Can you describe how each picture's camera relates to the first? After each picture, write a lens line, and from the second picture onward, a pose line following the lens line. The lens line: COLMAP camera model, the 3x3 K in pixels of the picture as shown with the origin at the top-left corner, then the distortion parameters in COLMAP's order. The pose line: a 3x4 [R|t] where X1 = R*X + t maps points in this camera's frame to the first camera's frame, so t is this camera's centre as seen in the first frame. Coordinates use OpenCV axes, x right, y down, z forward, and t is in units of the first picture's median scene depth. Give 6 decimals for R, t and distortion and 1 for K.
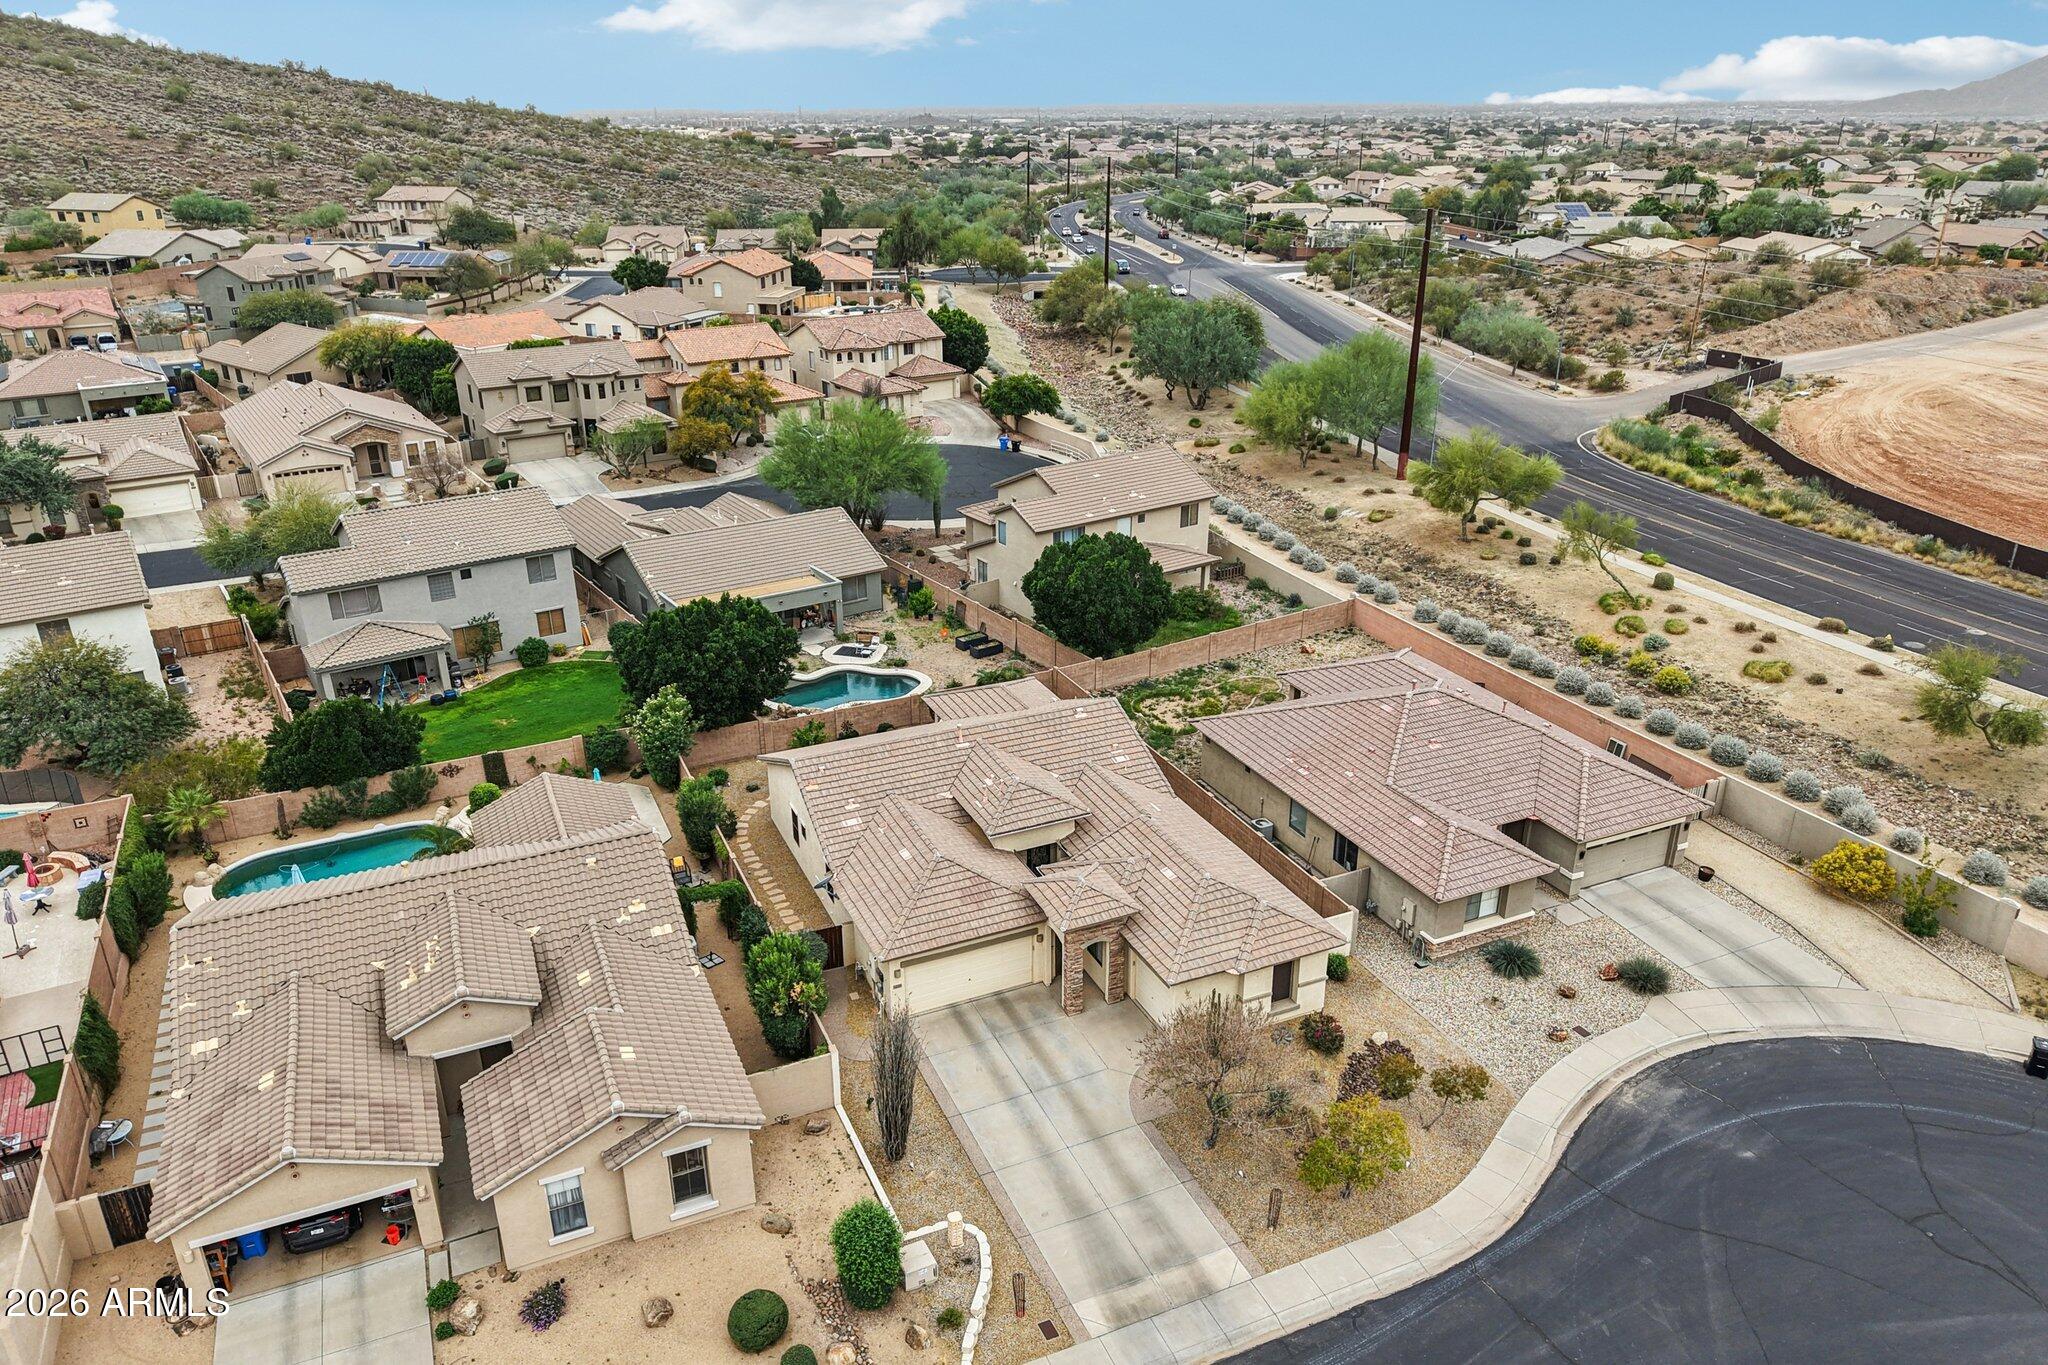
lens RADIAL K [[1301.1, 0, 1016.5], [0, 1301.1, 735.1], [0, 0, 1]] dist [0.001256, -0.002720]
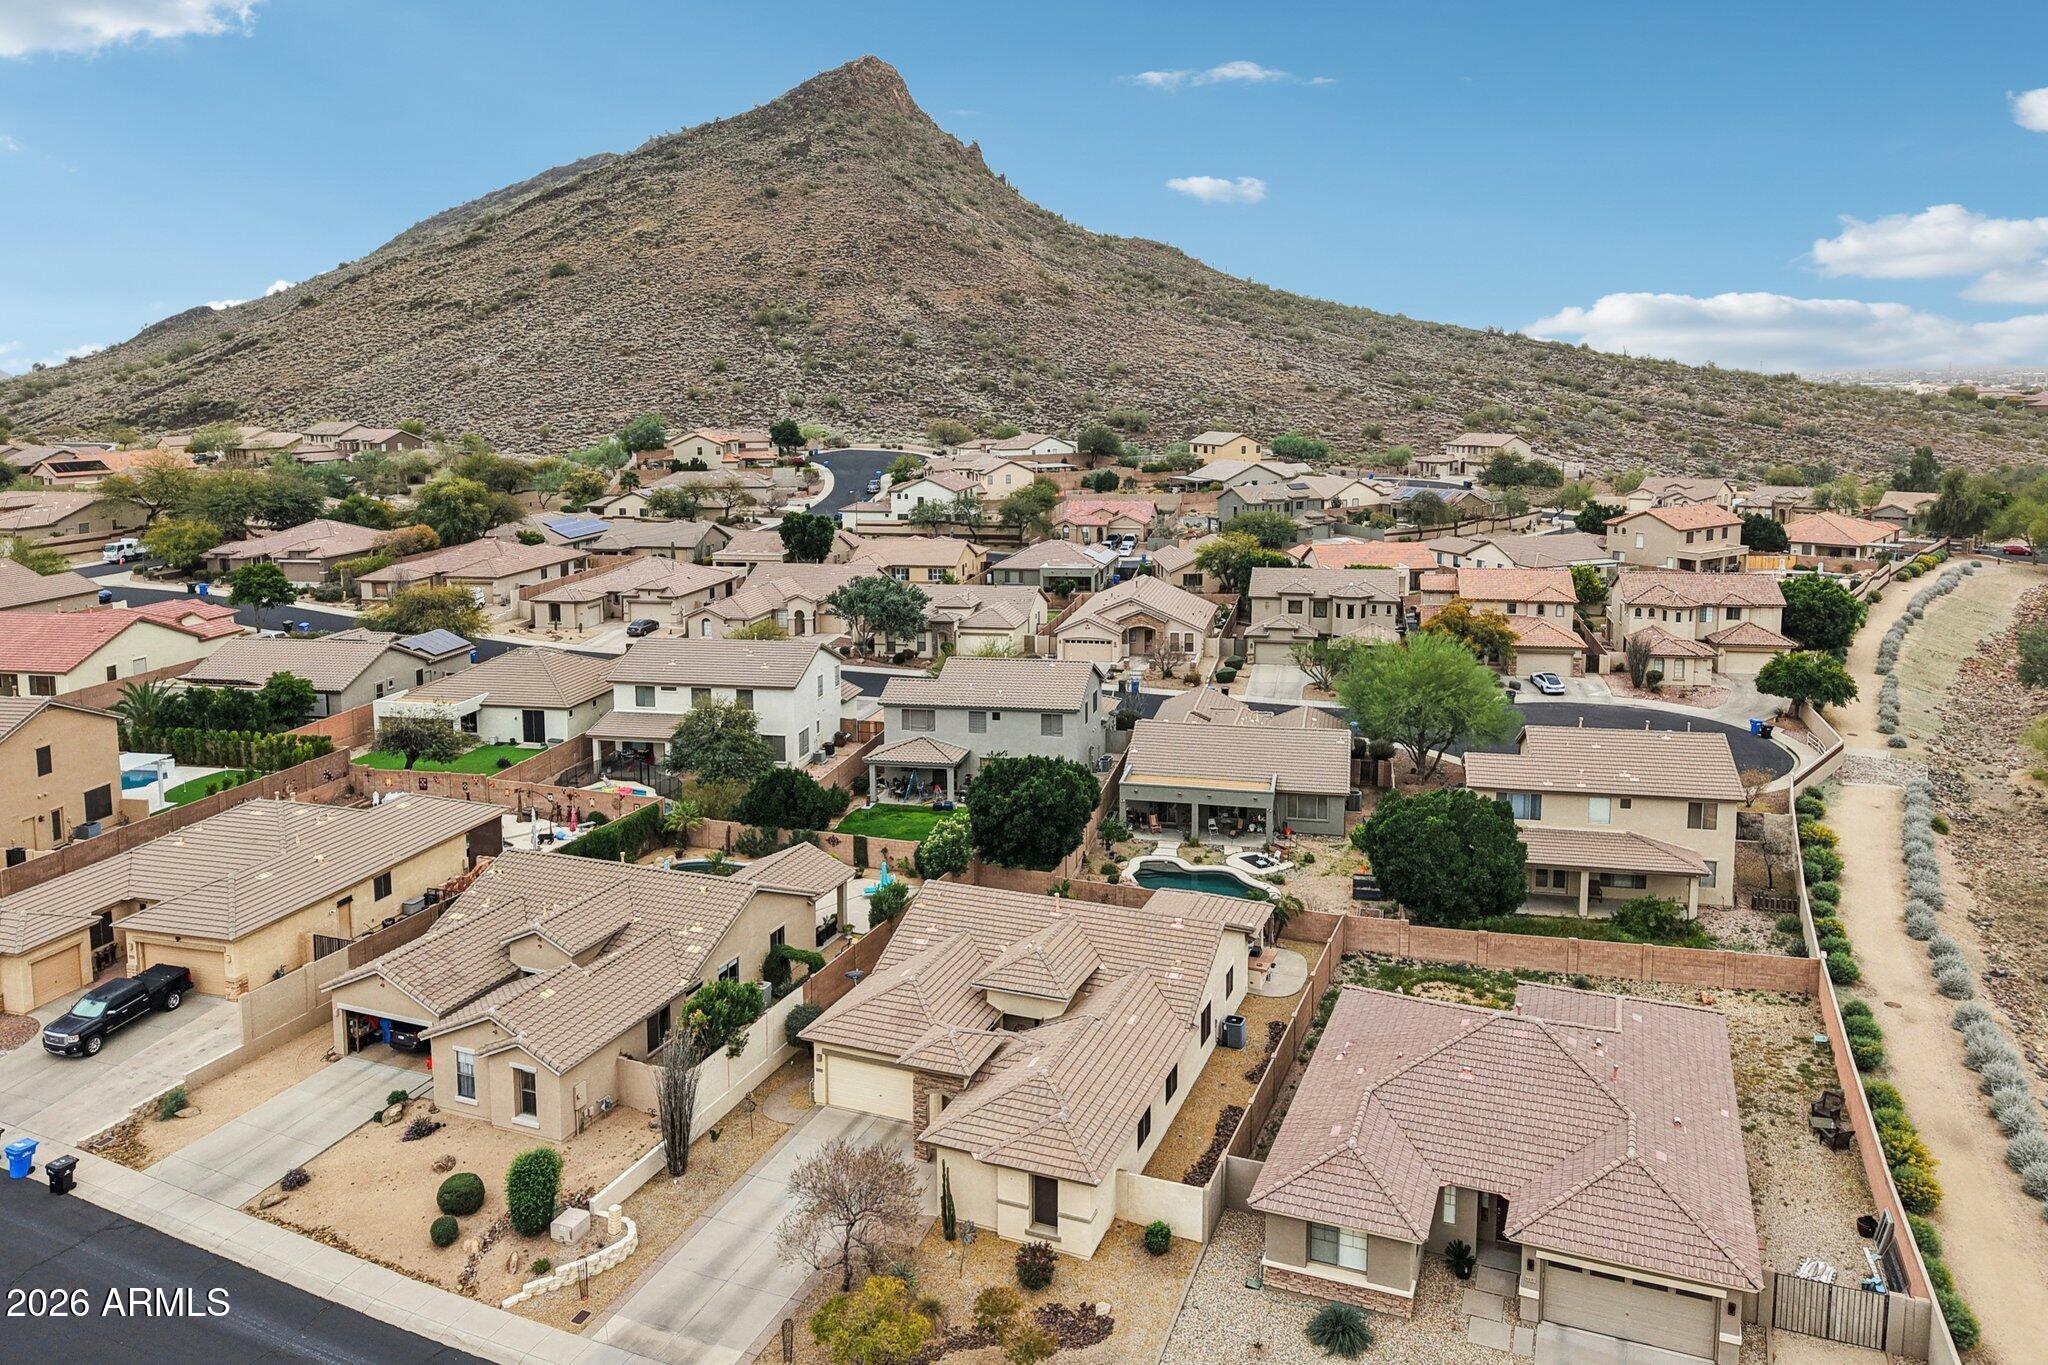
lens RADIAL K [[1367.9, 0, 1030.4], [0, 1367.9, 713.2], [0, 0, 1]] dist [0.057192, -0.082889]
pose [[0.690242, 0.169636, -0.703413, 0.260210], [-0.307693, 0.948669, -0.073150, -0.021922], [0.654898, 0.266927, 0.707007, 0.057947]]
